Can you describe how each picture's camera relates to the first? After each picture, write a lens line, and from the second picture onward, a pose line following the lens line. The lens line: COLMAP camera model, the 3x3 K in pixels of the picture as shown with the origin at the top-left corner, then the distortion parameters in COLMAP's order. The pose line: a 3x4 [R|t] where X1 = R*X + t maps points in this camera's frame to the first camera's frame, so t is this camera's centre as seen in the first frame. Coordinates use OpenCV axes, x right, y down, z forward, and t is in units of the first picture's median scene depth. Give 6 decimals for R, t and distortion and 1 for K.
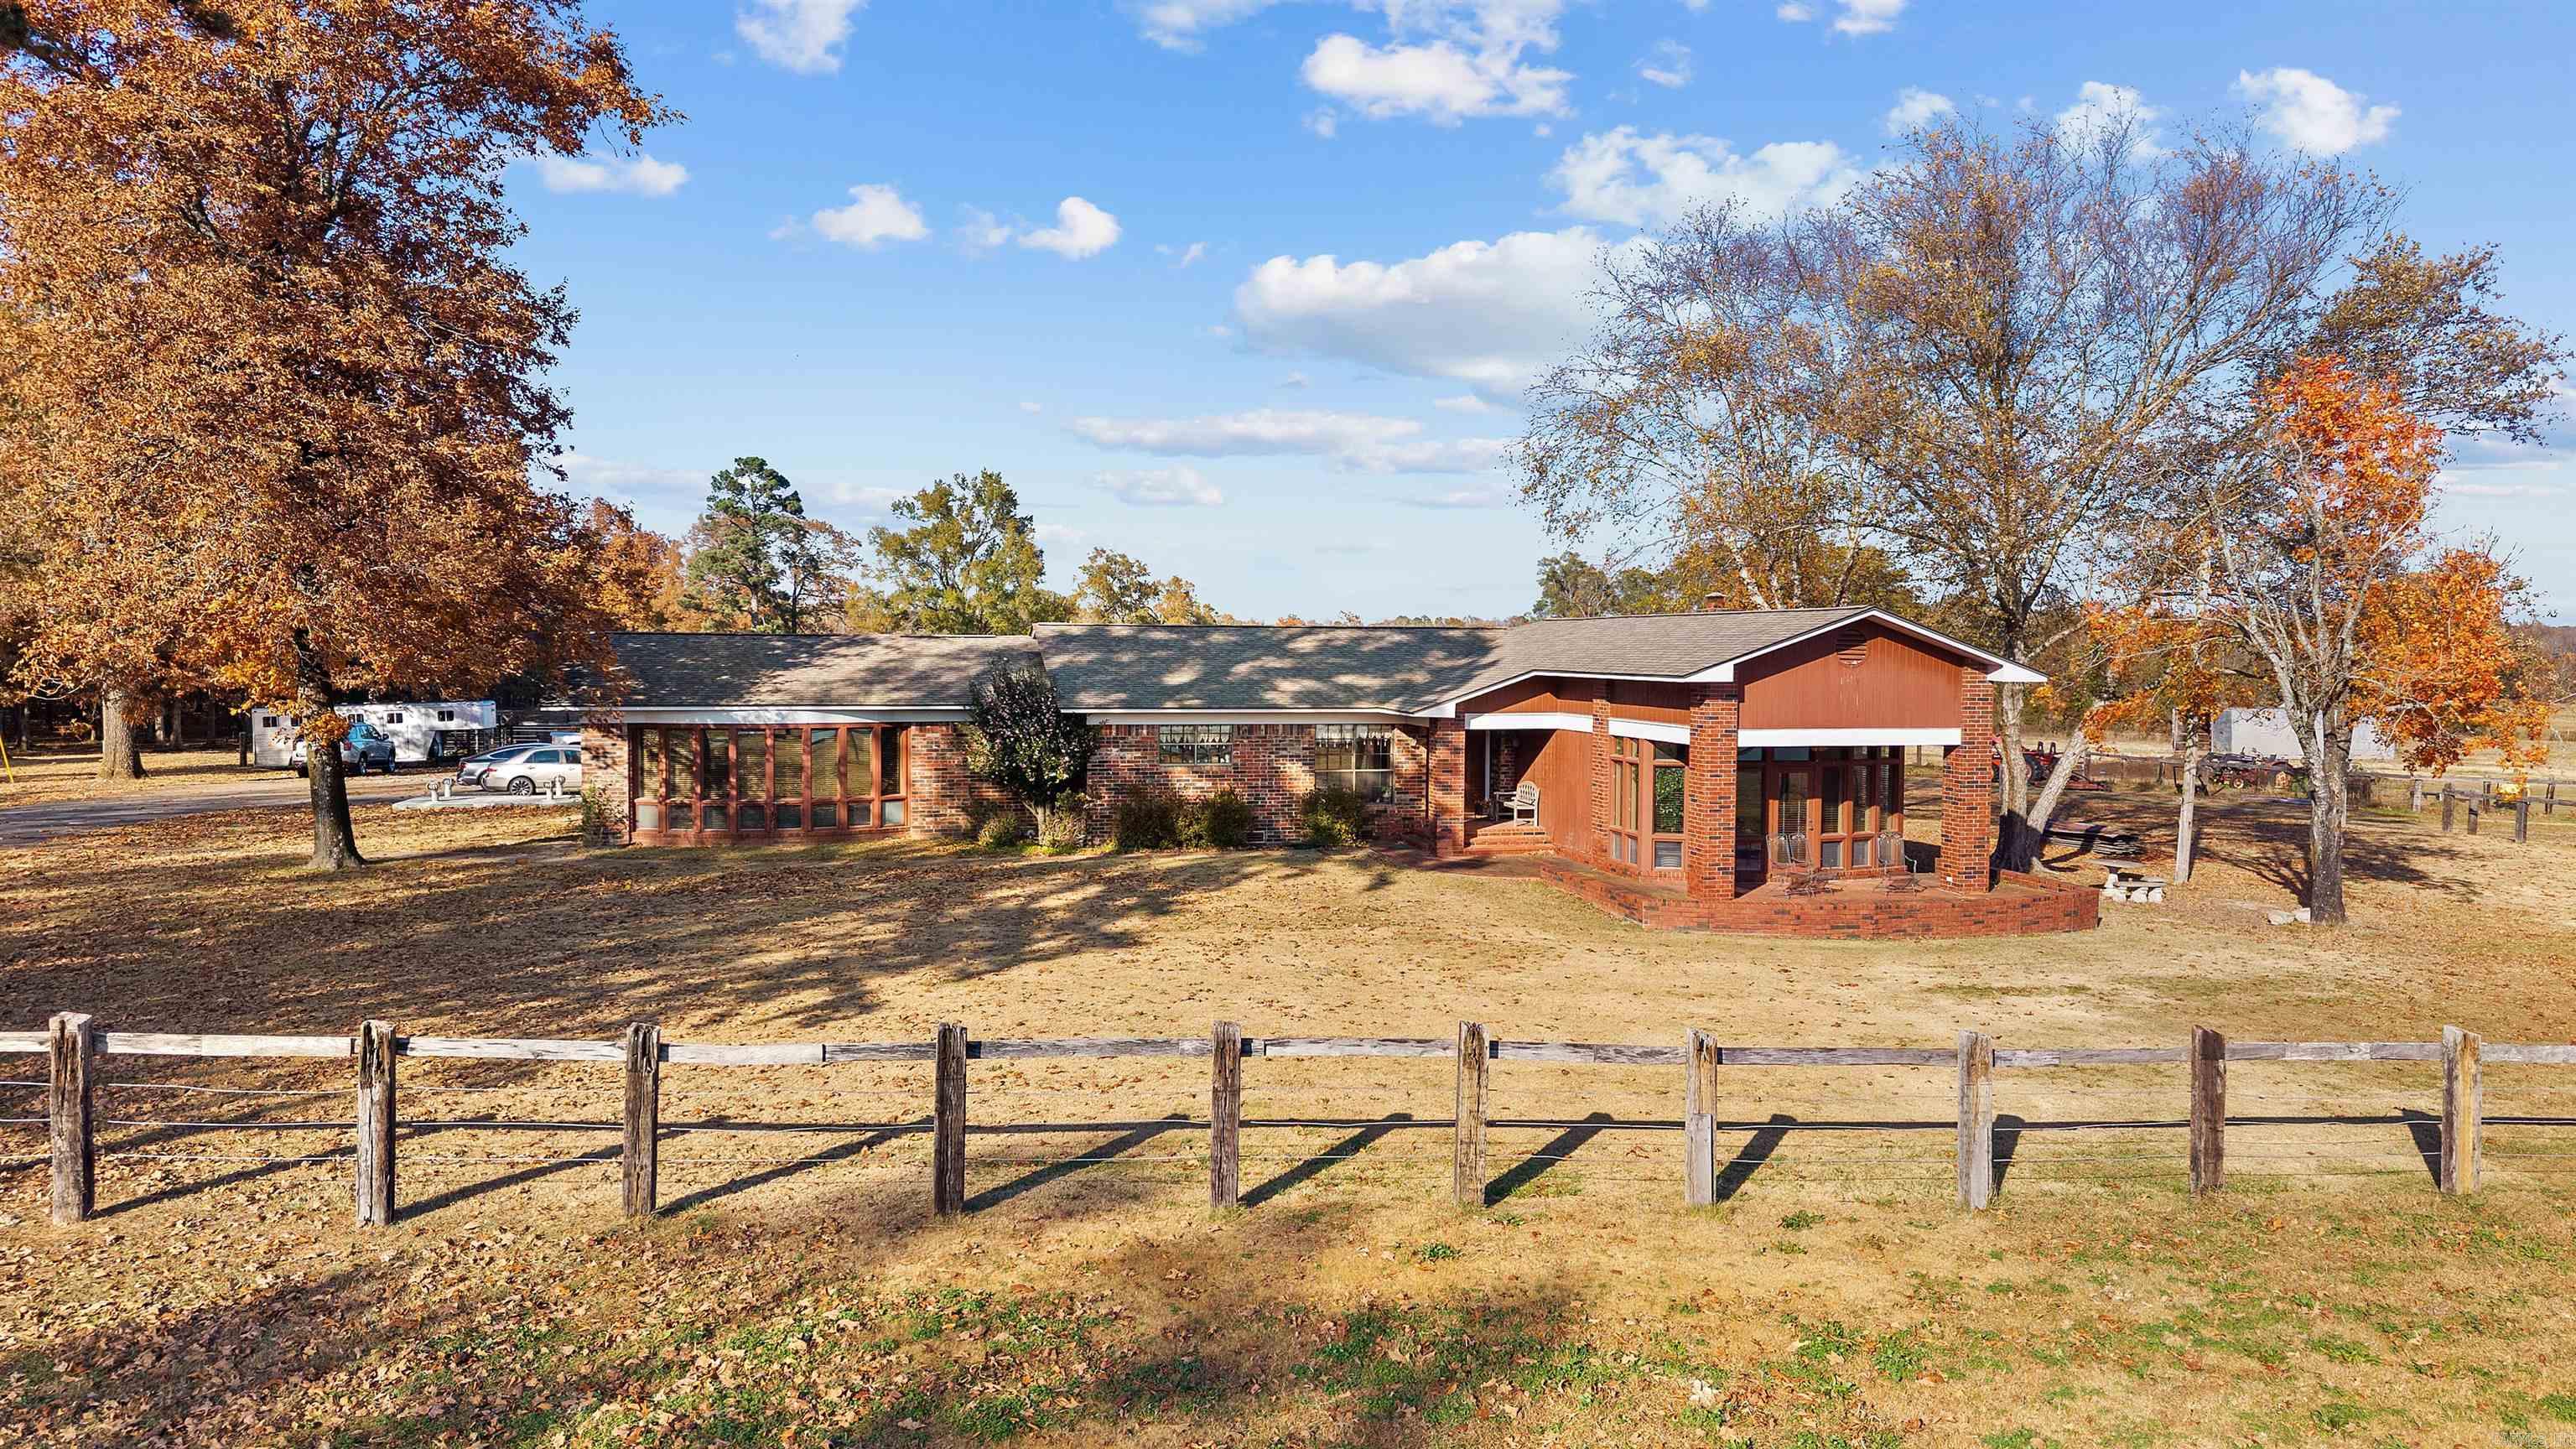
lens RADIAL K [[1768.5, 0, 1289.7], [0, 1768.5, 734.7], [0, 0, 1]] dist [-0.009679, -0.008512]
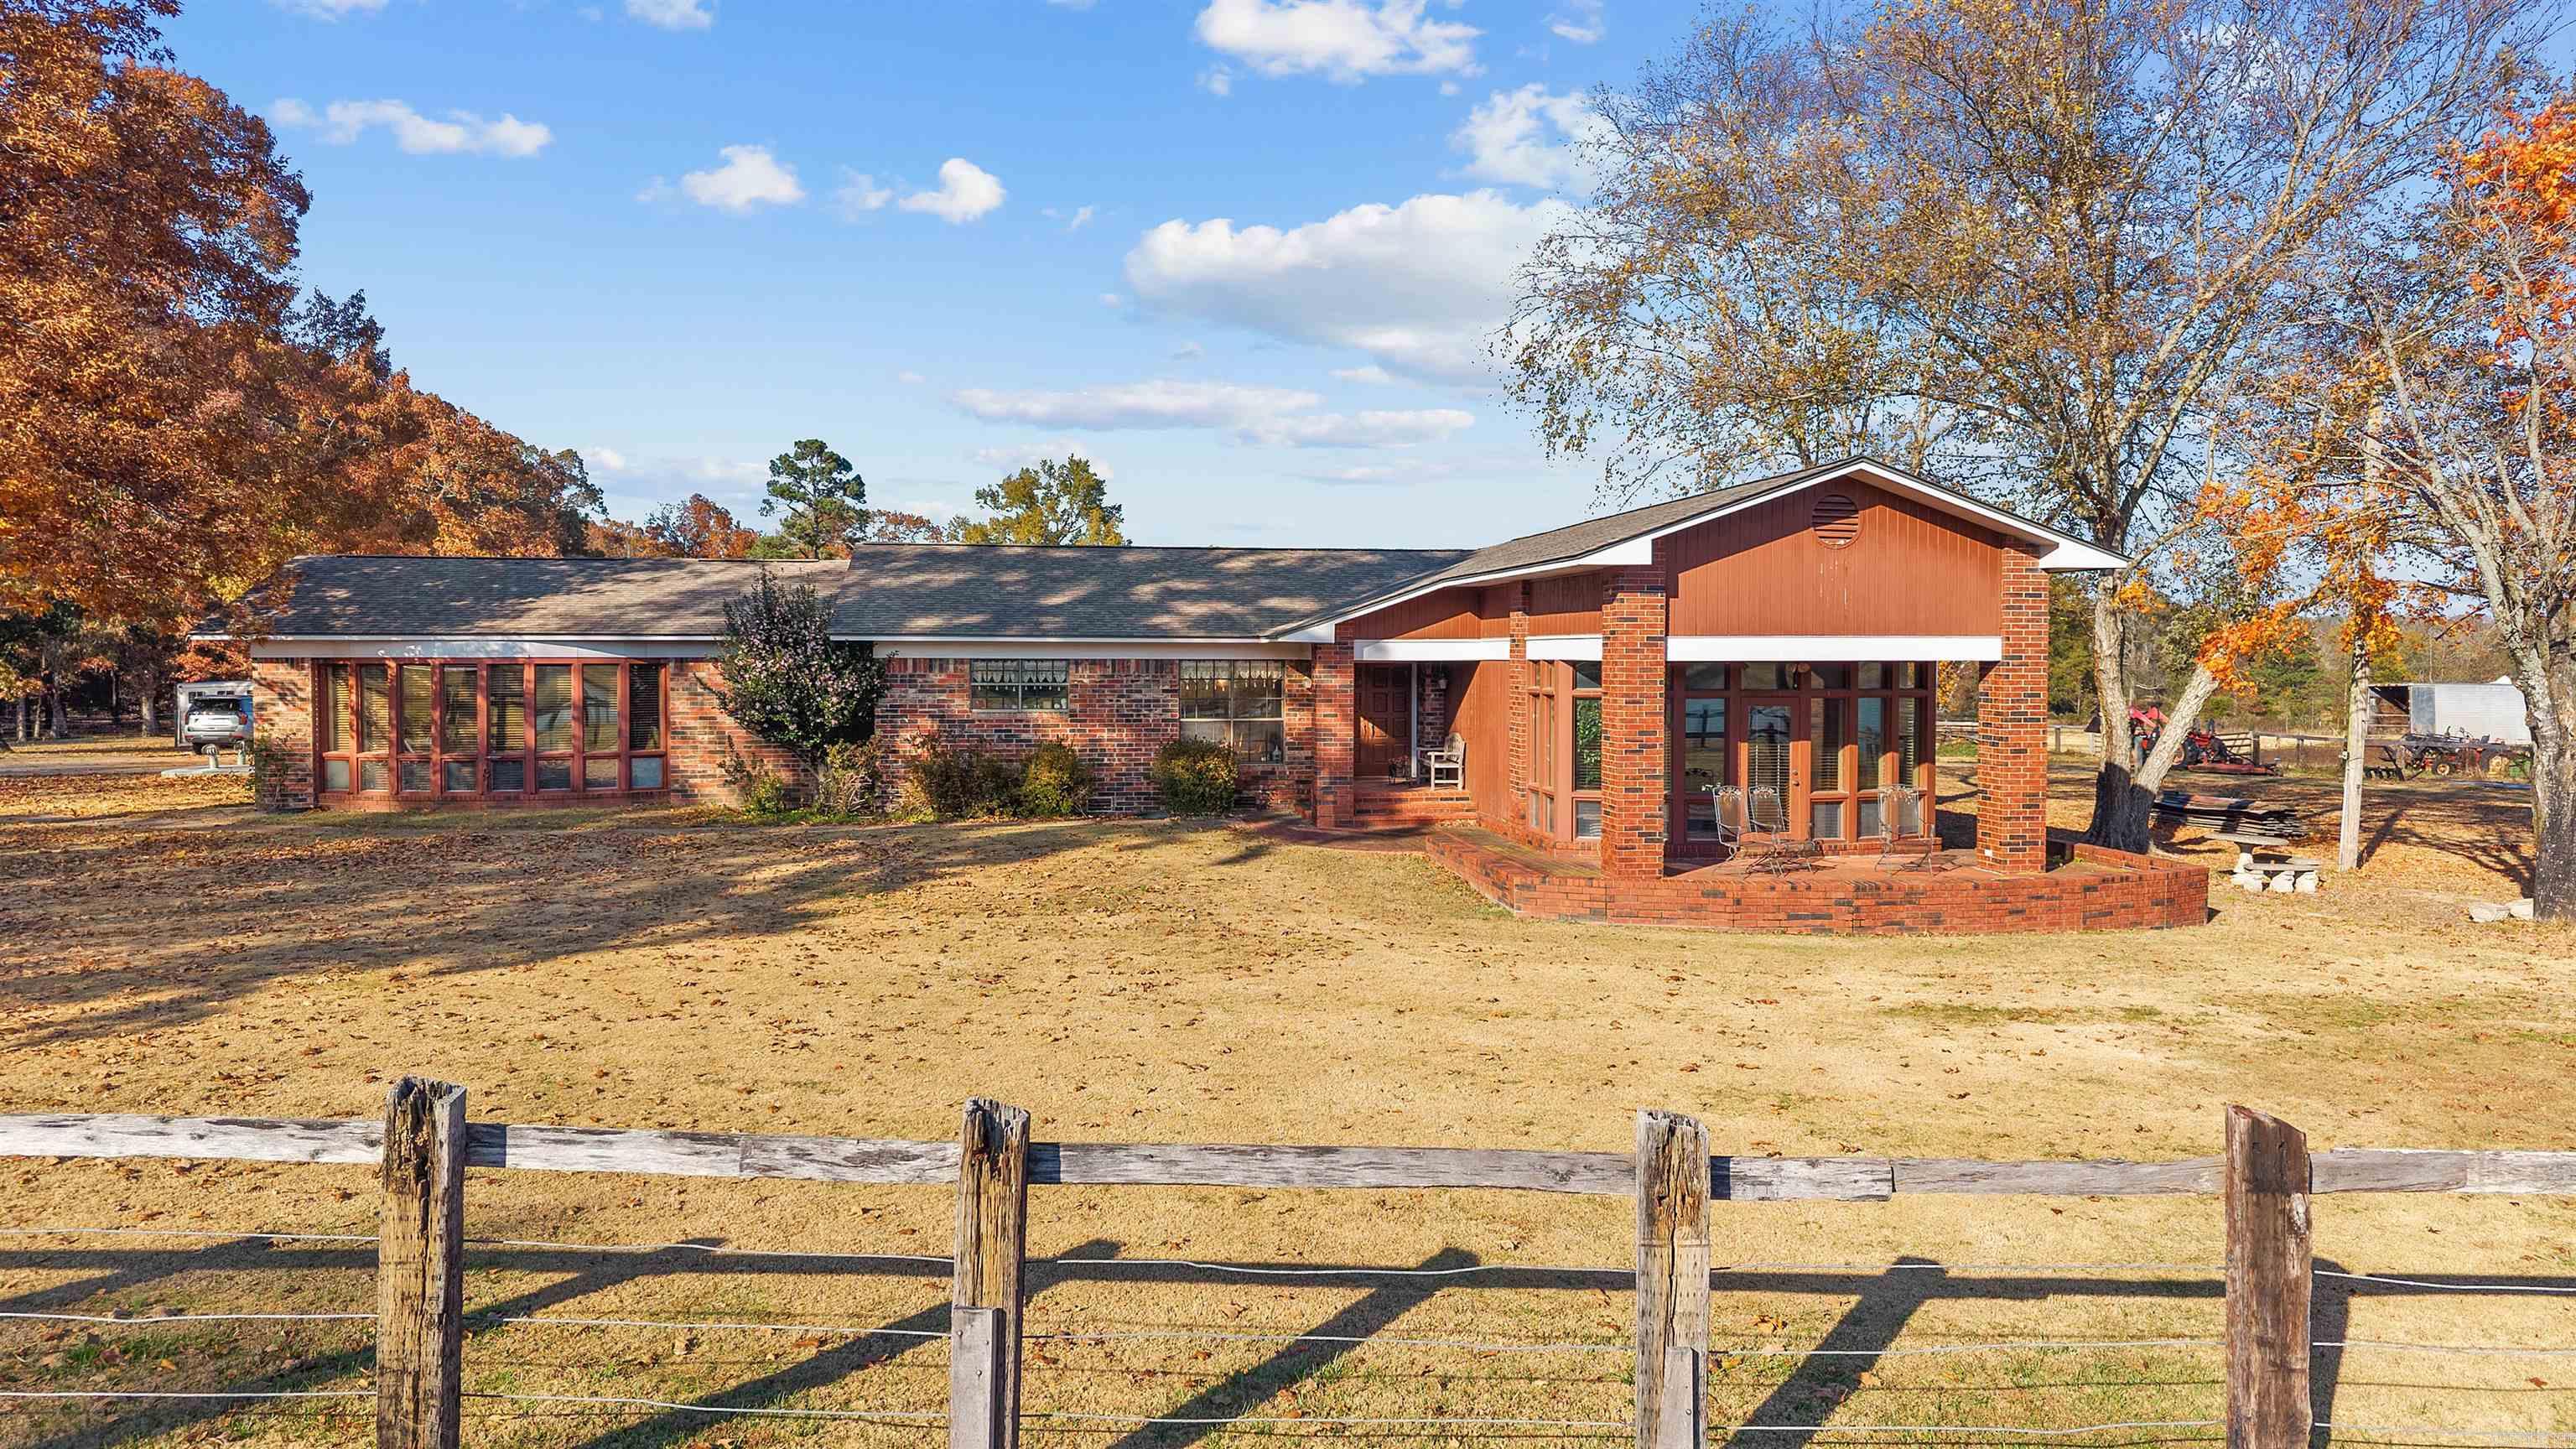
lens RADIAL K [[1768.5, 0, 1286.5], [0, 1768.5, 710.4], [0, 0, 1]] dist [-0.009679, -0.008512]
pose [[0.995736, -0.003109, -0.092193, 0.152303], [0.001238, 0.999792, -0.020341, 0.036989], [0.092237, 0.020141, 0.995533, 0.260764]]
